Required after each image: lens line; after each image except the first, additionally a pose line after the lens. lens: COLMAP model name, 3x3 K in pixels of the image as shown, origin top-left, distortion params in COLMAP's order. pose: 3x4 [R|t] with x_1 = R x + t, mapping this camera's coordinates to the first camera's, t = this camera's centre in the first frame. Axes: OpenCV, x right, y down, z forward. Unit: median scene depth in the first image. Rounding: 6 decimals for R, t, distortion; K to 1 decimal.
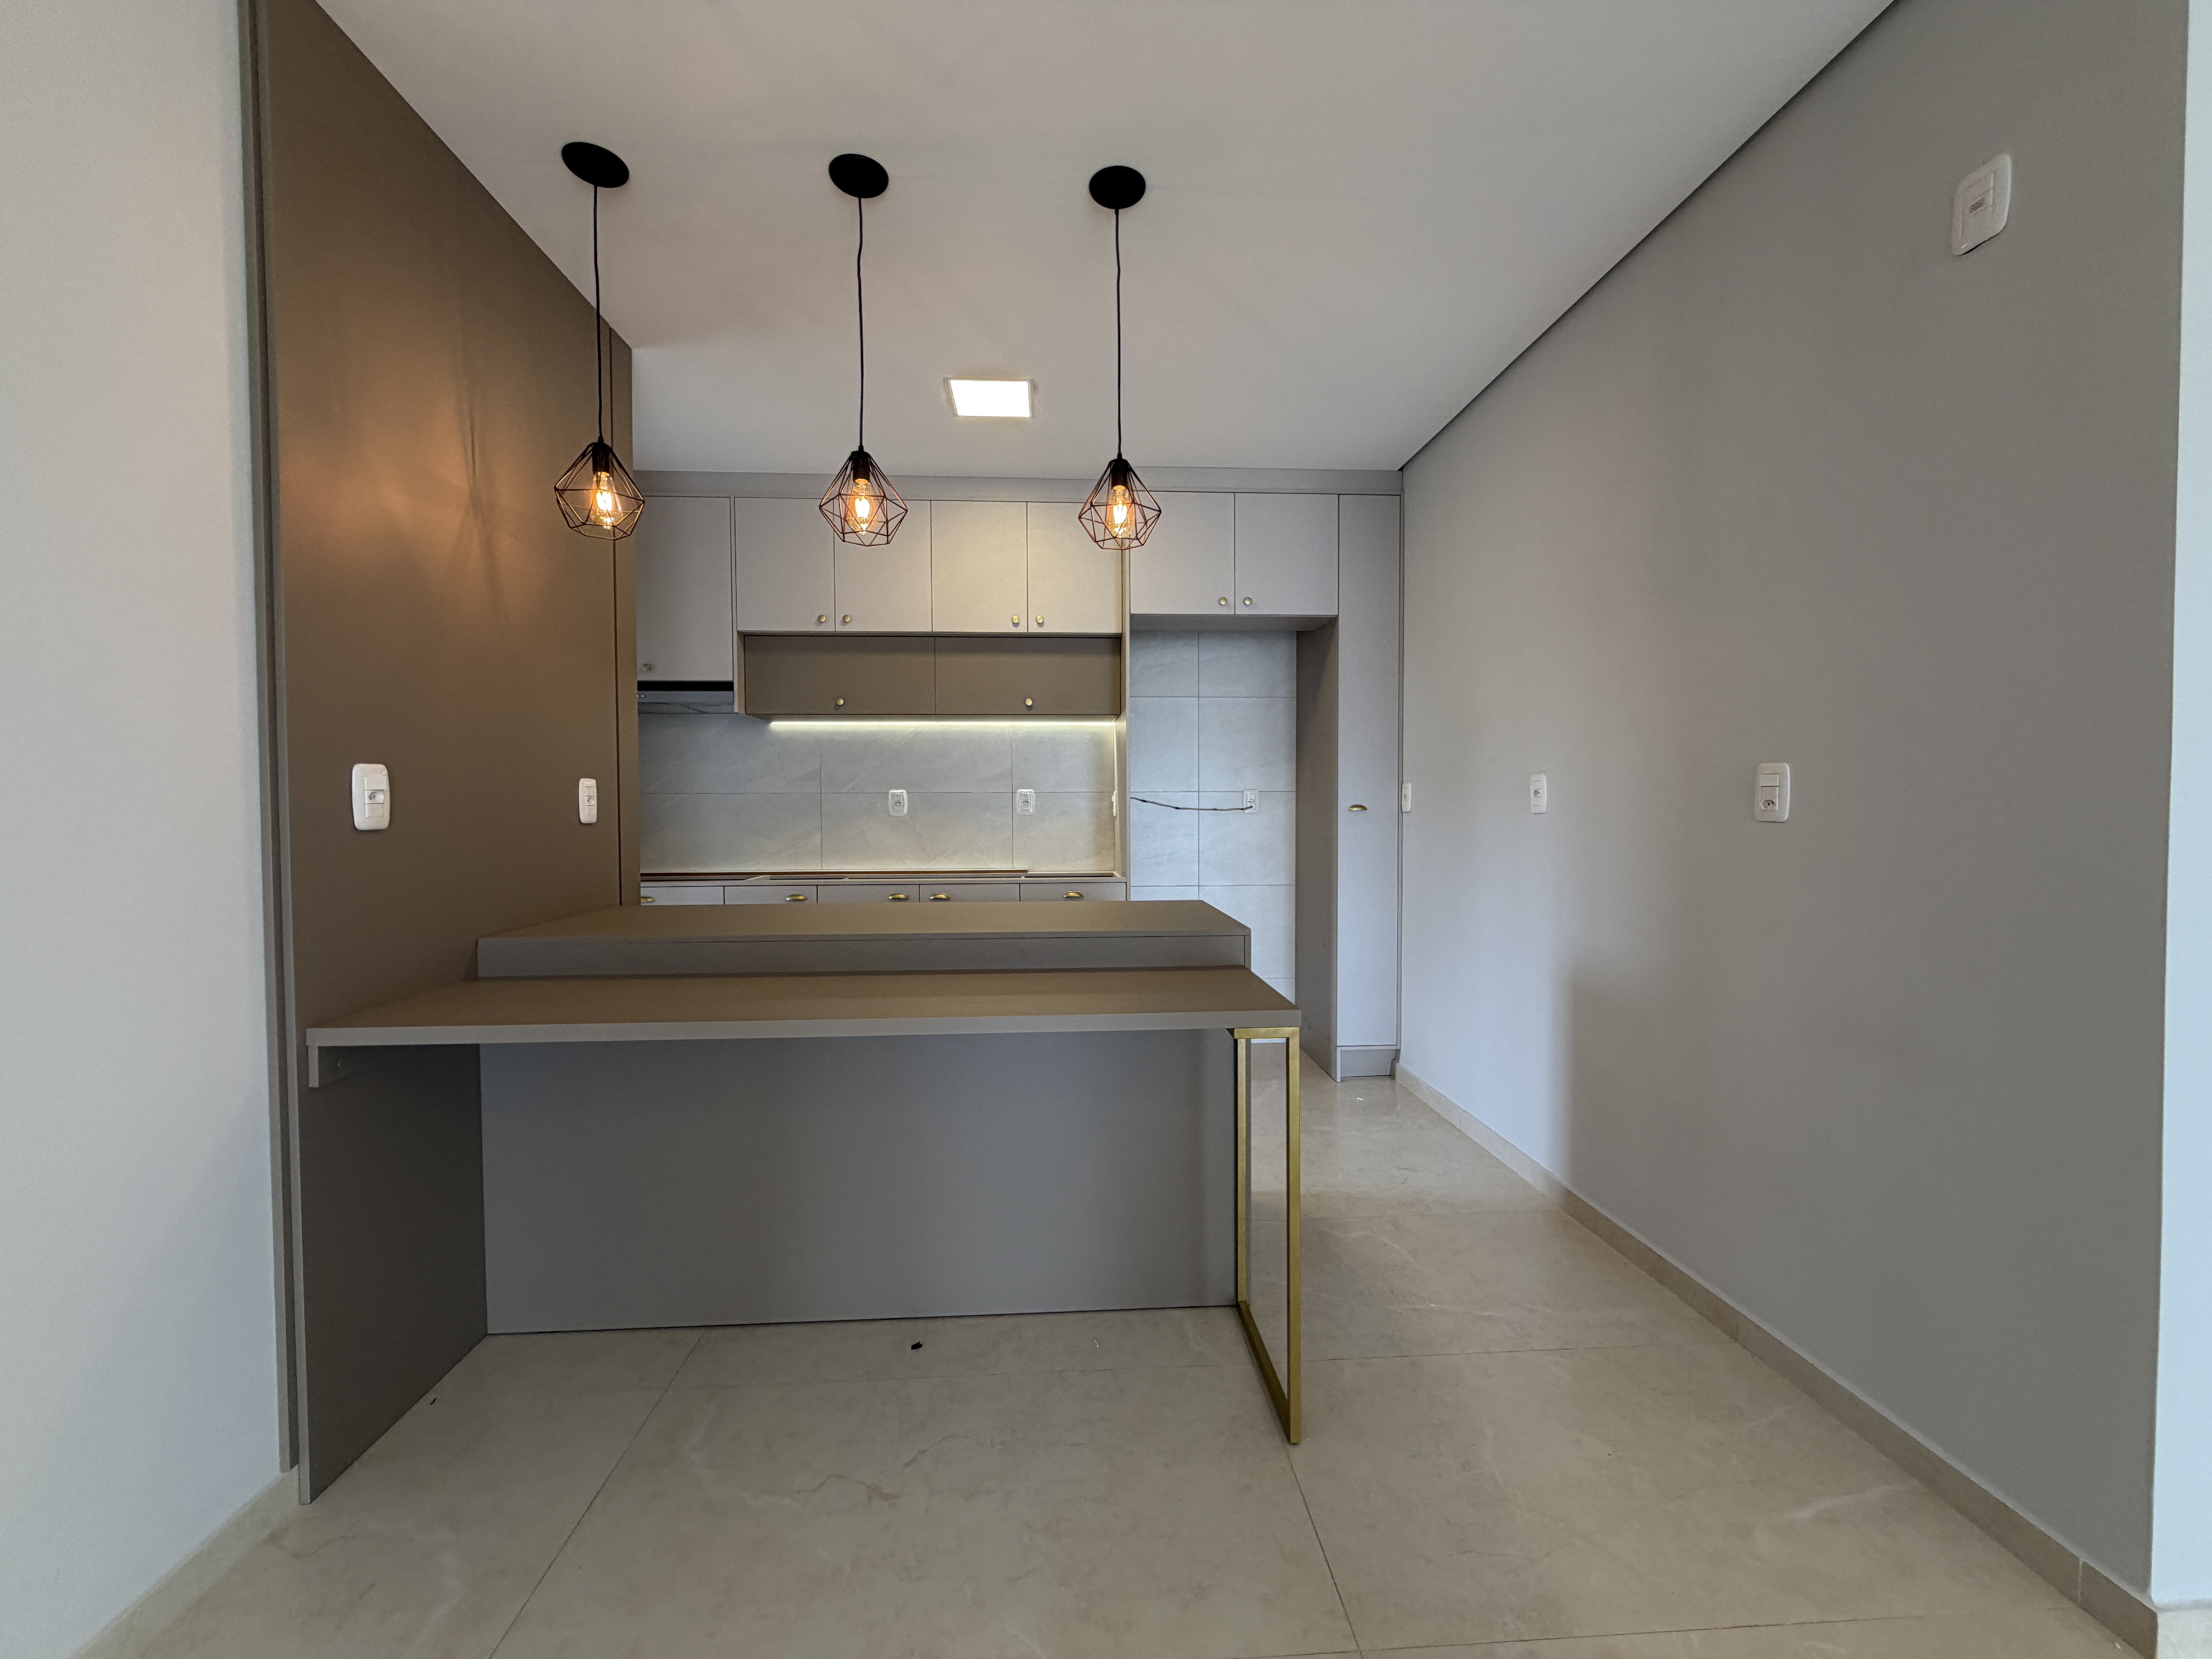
lens RADIAL K [[880.2, 0, 1099.5], [0, 880.2, 832.2], [0, 0, 1]] dist [-0.001058, -0.000301]
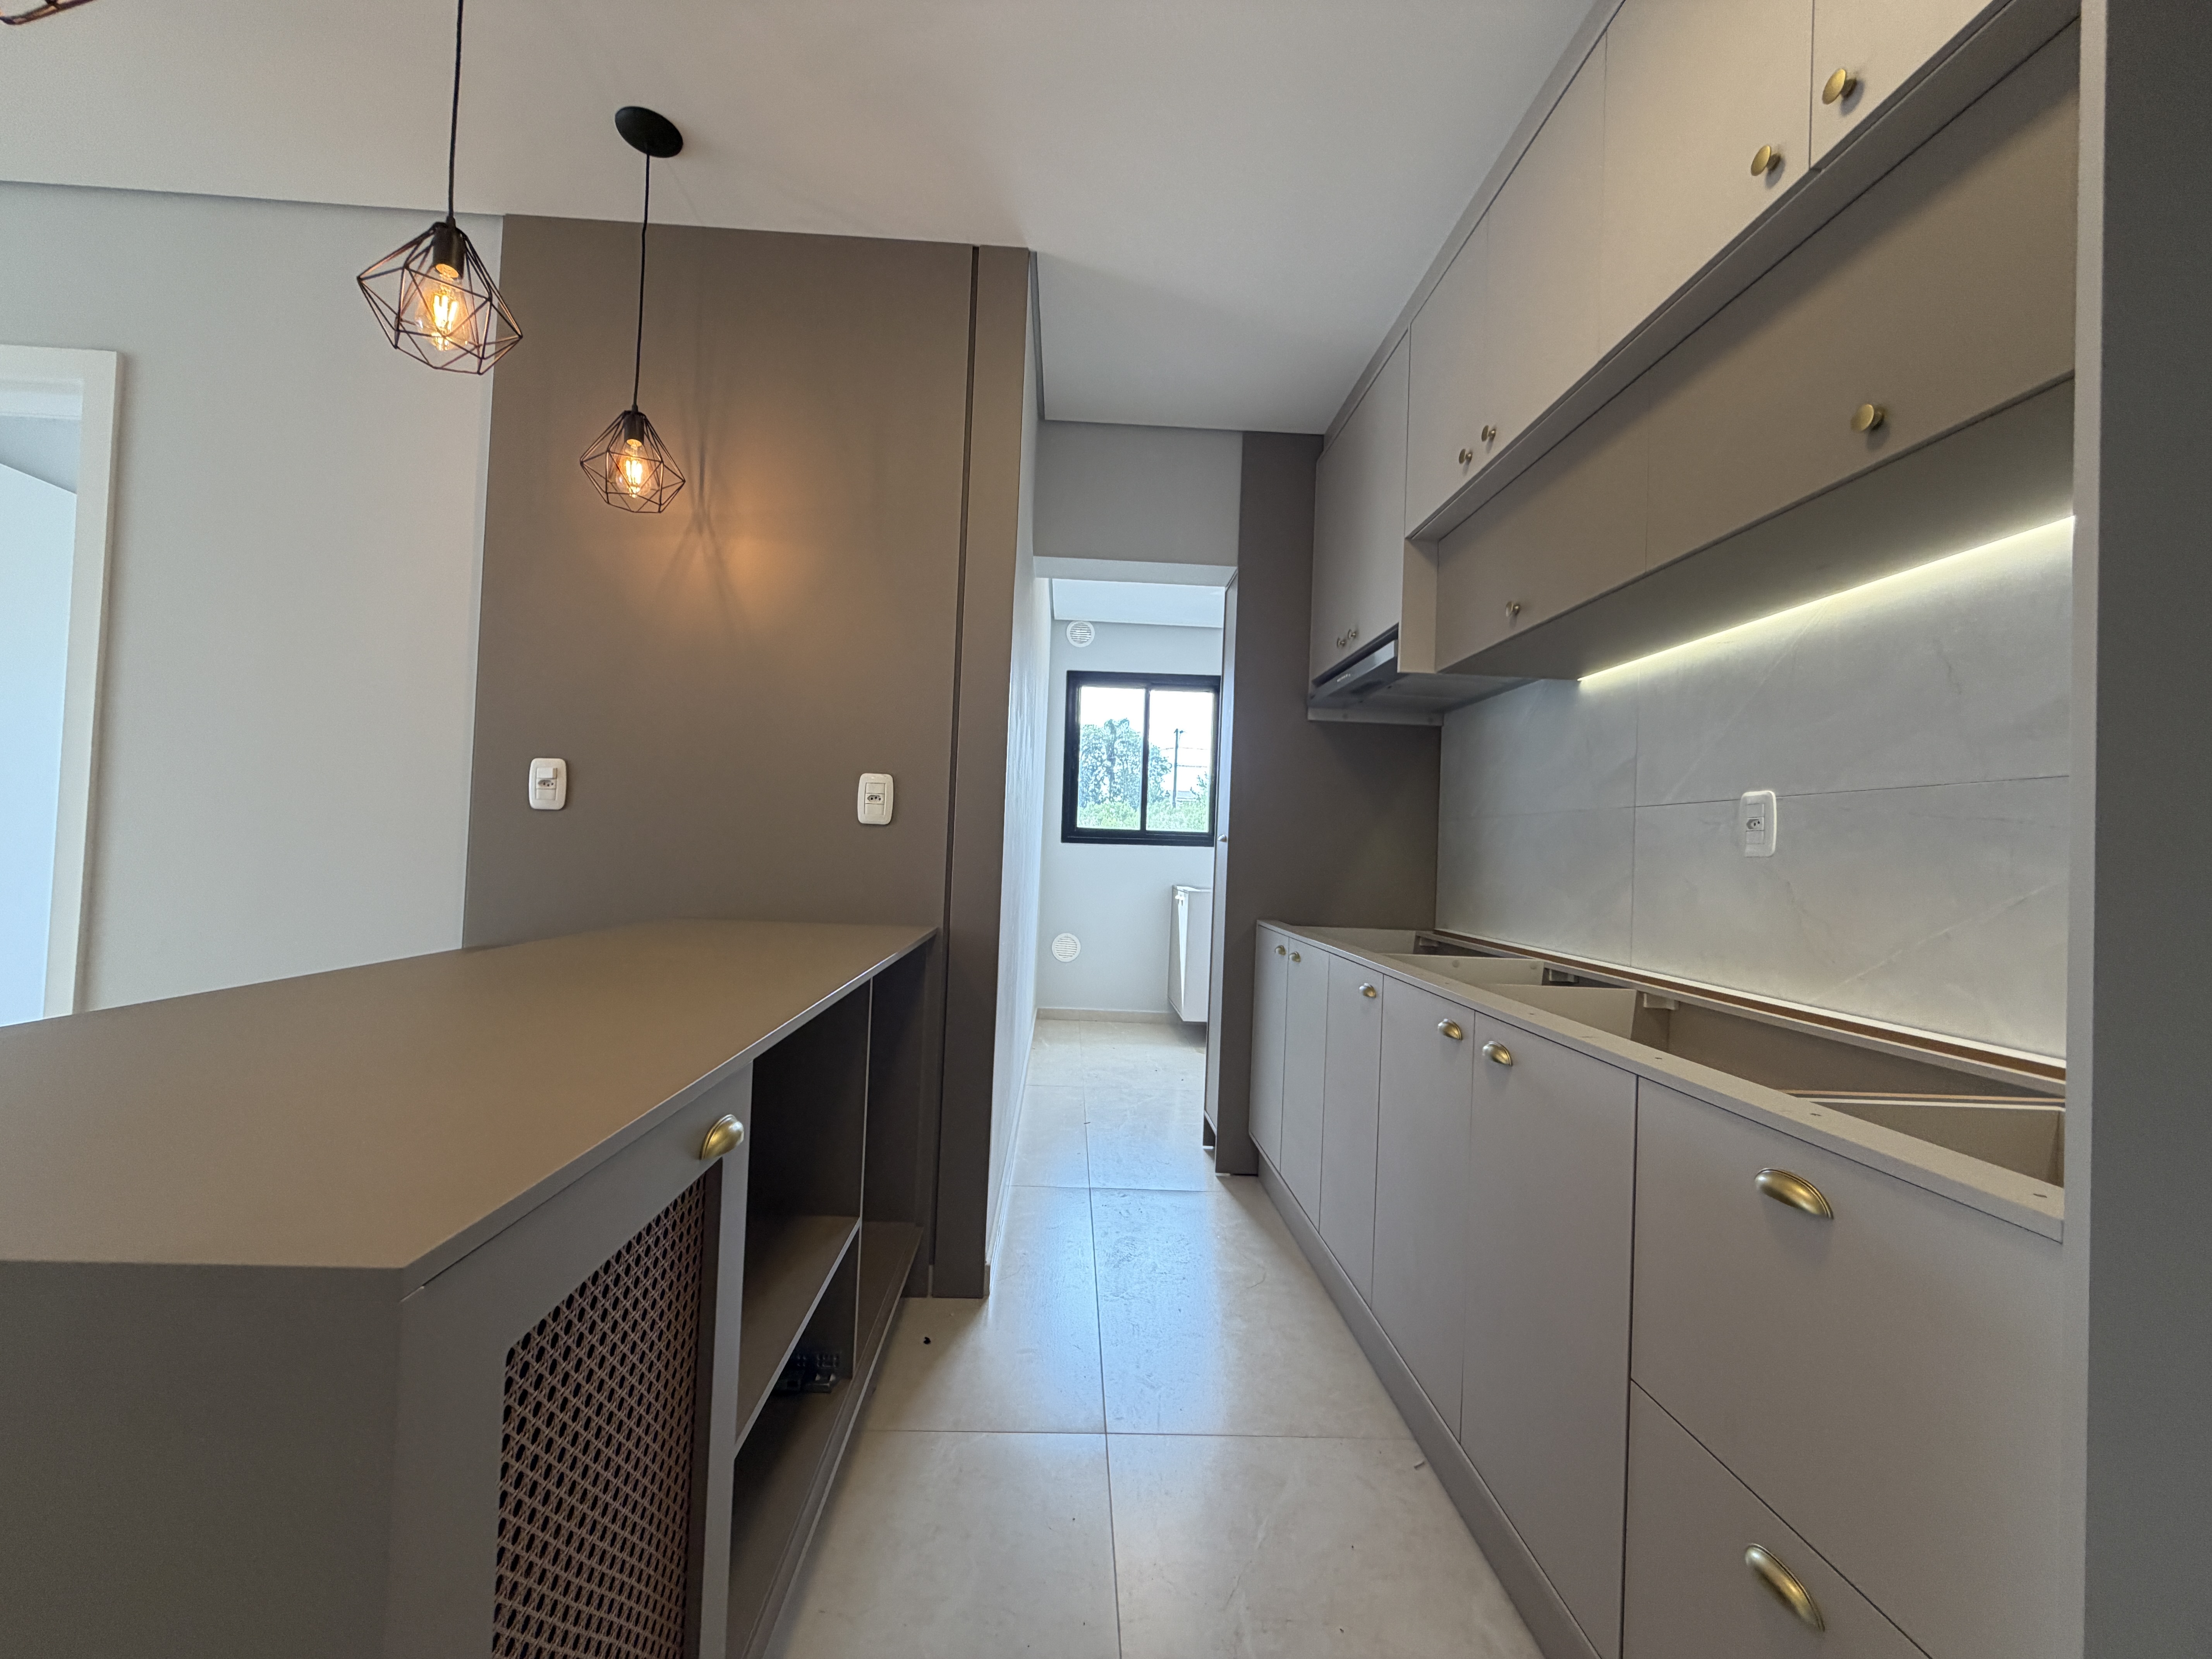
lens RADIAL K [[880.2, 0, 1099.2], [0, 880.2, 827.8], [0, 0, 1]] dist [-0.001058, -0.000301]
pose [[-0.025596, -0.020364, -0.999465, 0.189706], [-0.069661, 0.997398, -0.018538, -0.003944], [0.997242, 0.069149, -0.026948, 0.806448]]
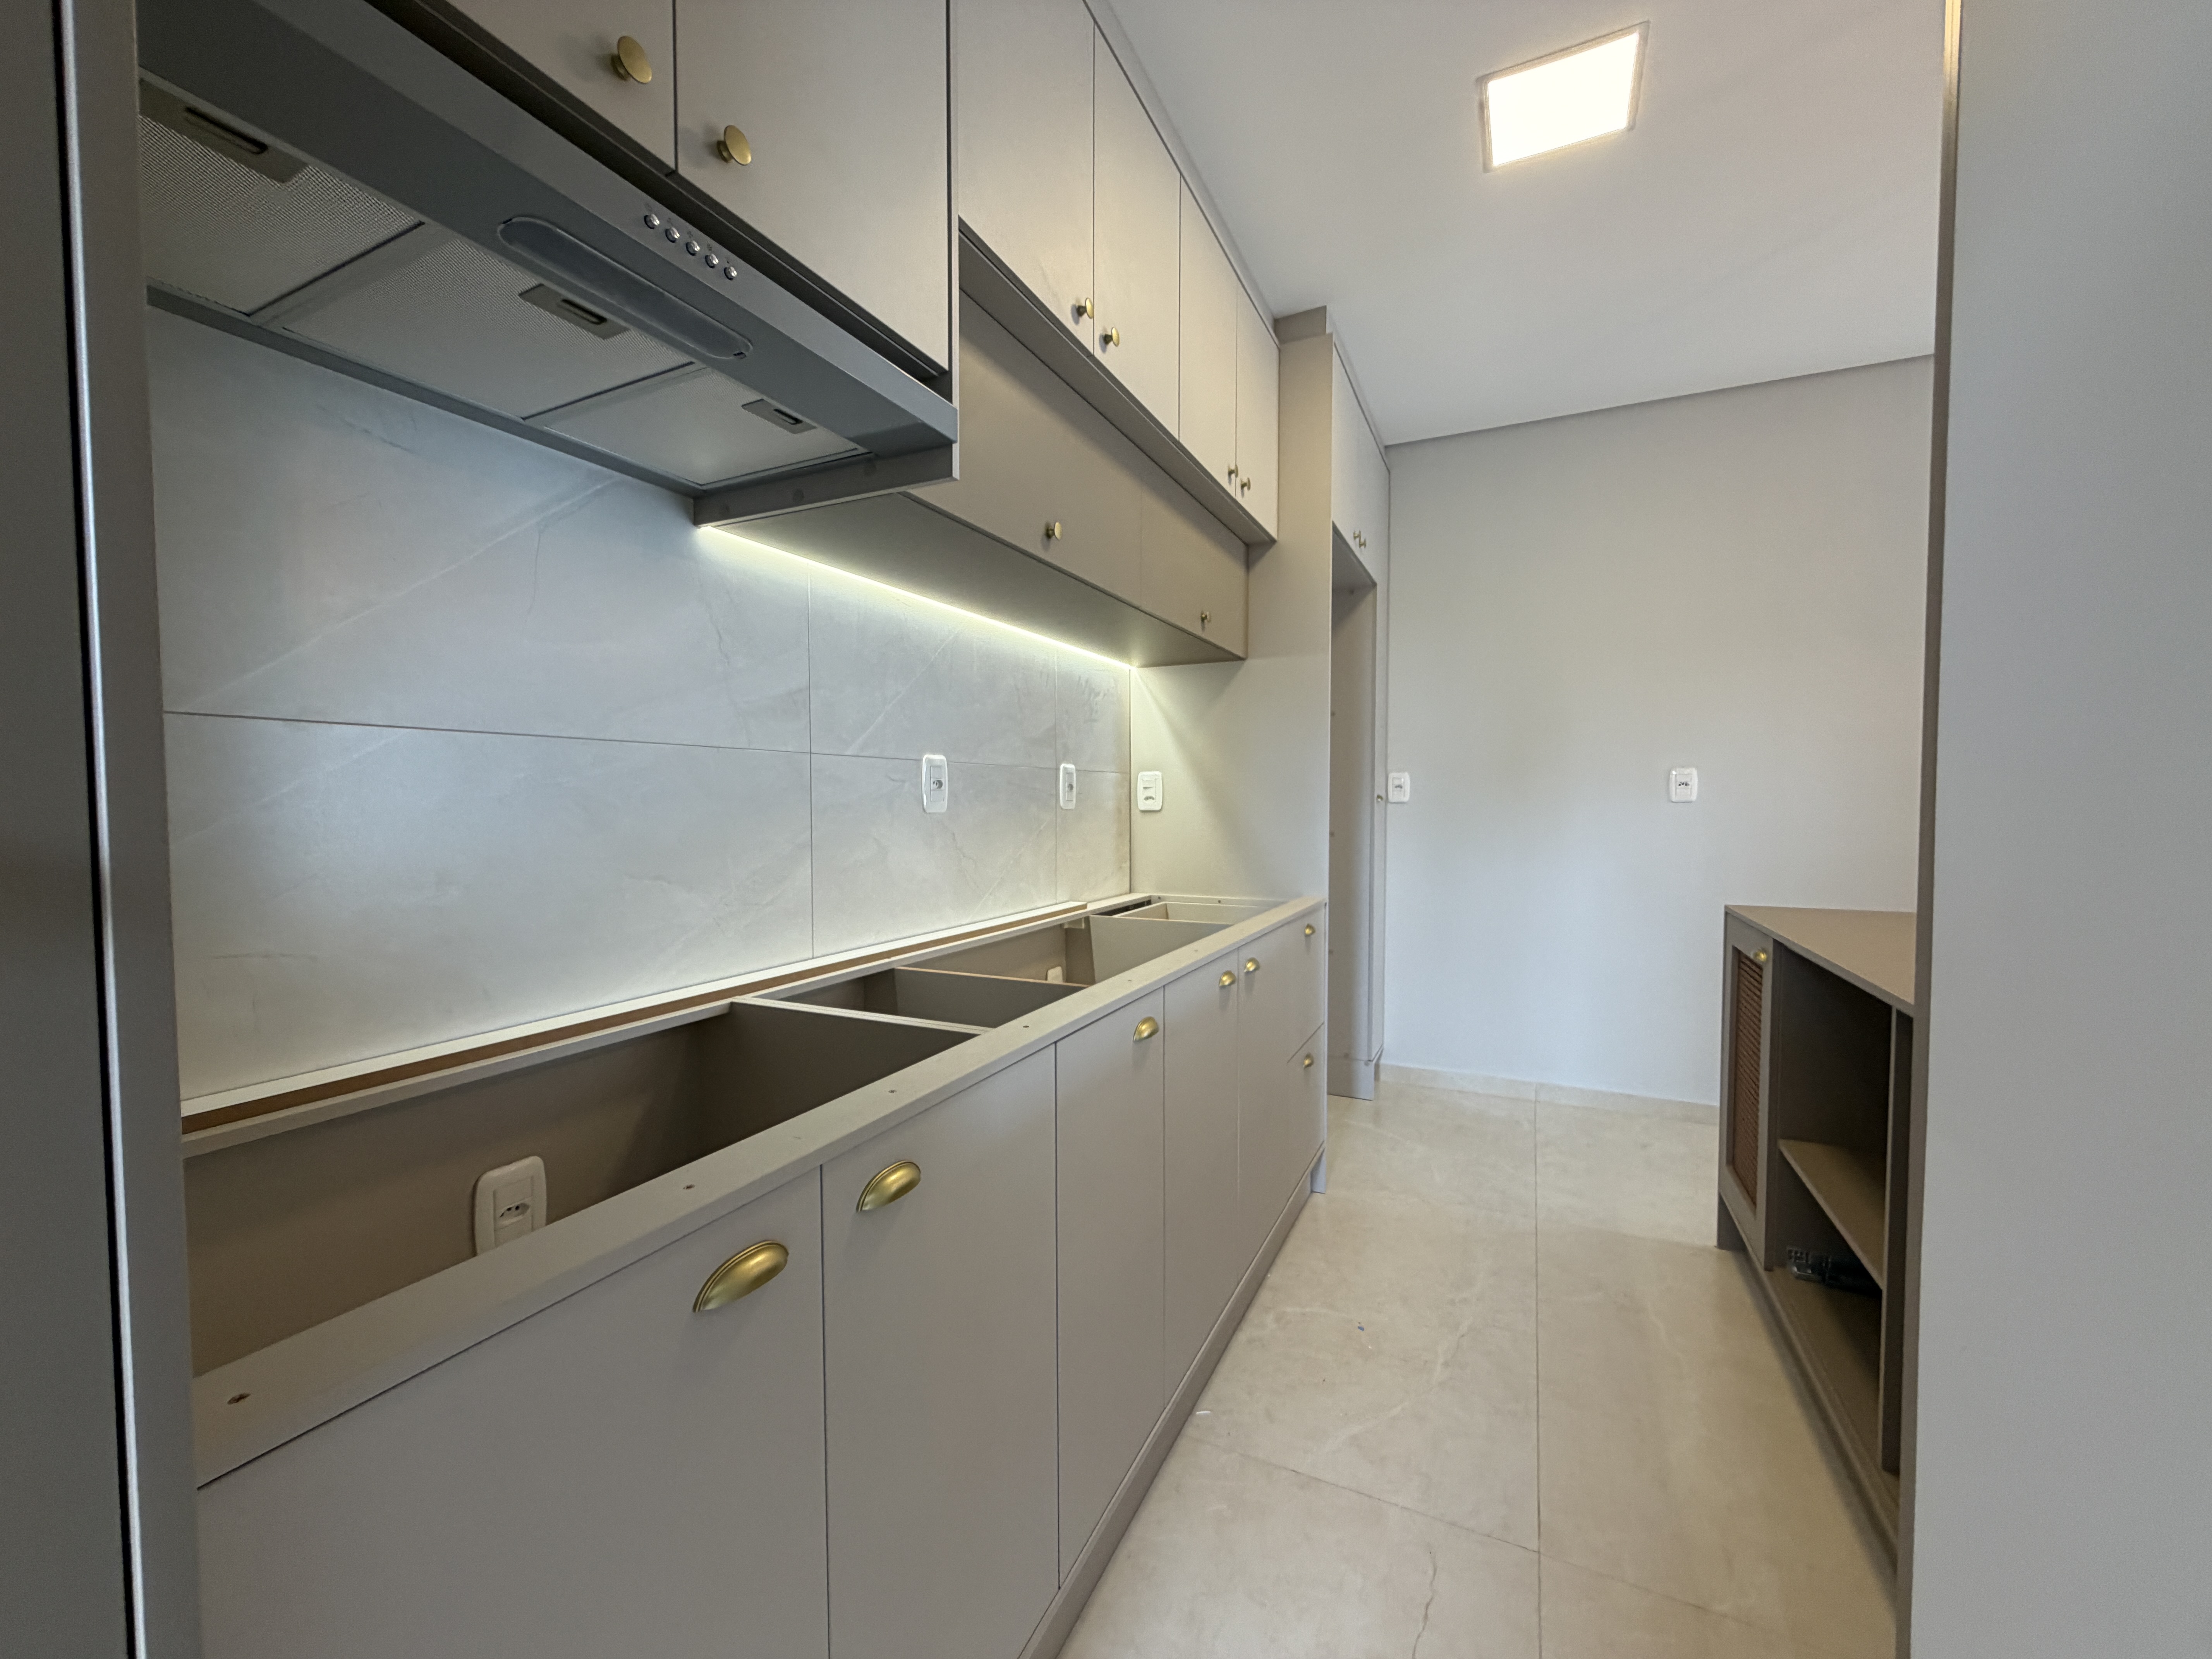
lens RADIAL K [[880.2, 0, 1094.5], [0, 880.2, 833.0], [0, 0, 1]] dist [-0.001058, -0.000301]
pose [[0.500249, -0.029765, 0.865370, -0.646570], [0.026287, 0.999470, 0.019181, -0.016270], [-0.865482, 0.013152, 0.500767, 0.791085]]
